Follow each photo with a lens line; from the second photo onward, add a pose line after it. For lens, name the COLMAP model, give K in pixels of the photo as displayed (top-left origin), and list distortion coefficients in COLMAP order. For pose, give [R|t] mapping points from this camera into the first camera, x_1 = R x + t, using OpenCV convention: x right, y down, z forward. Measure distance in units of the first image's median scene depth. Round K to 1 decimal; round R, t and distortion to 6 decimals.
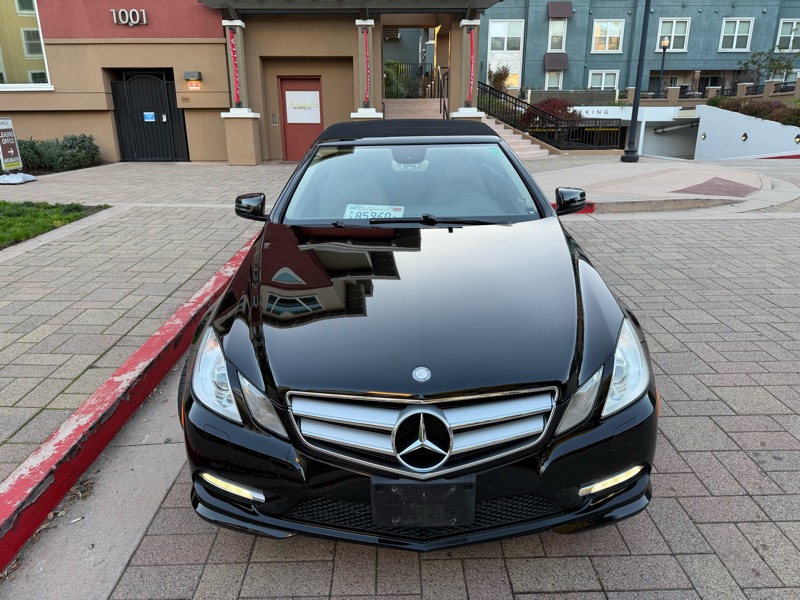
lens RADIAL K [[566.0, 0, 399.0], [0, 566.0, 302.3], [0, 0, 1]] dist [0.011057, -0.011710]
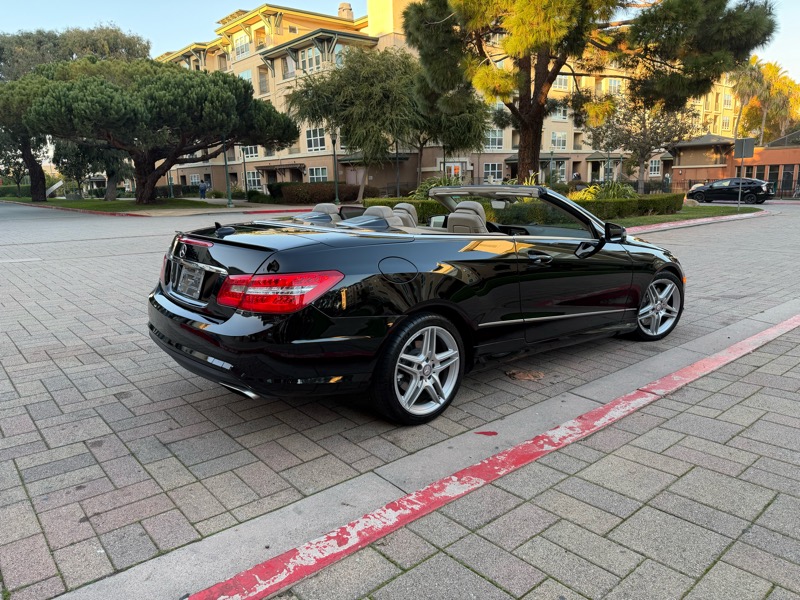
lens RADIAL K [[552.6, 0, 396.0], [0, 552.6, 294.5], [0, 0, 1]] dist [0.070534, -0.090604]
pose [[-0.643909, -0.129892, 0.753996, -0.227794], [0.261286, 0.888904, 0.376270, -0.162511], [-0.719104, 0.439293, -0.538434, 0.523578]]
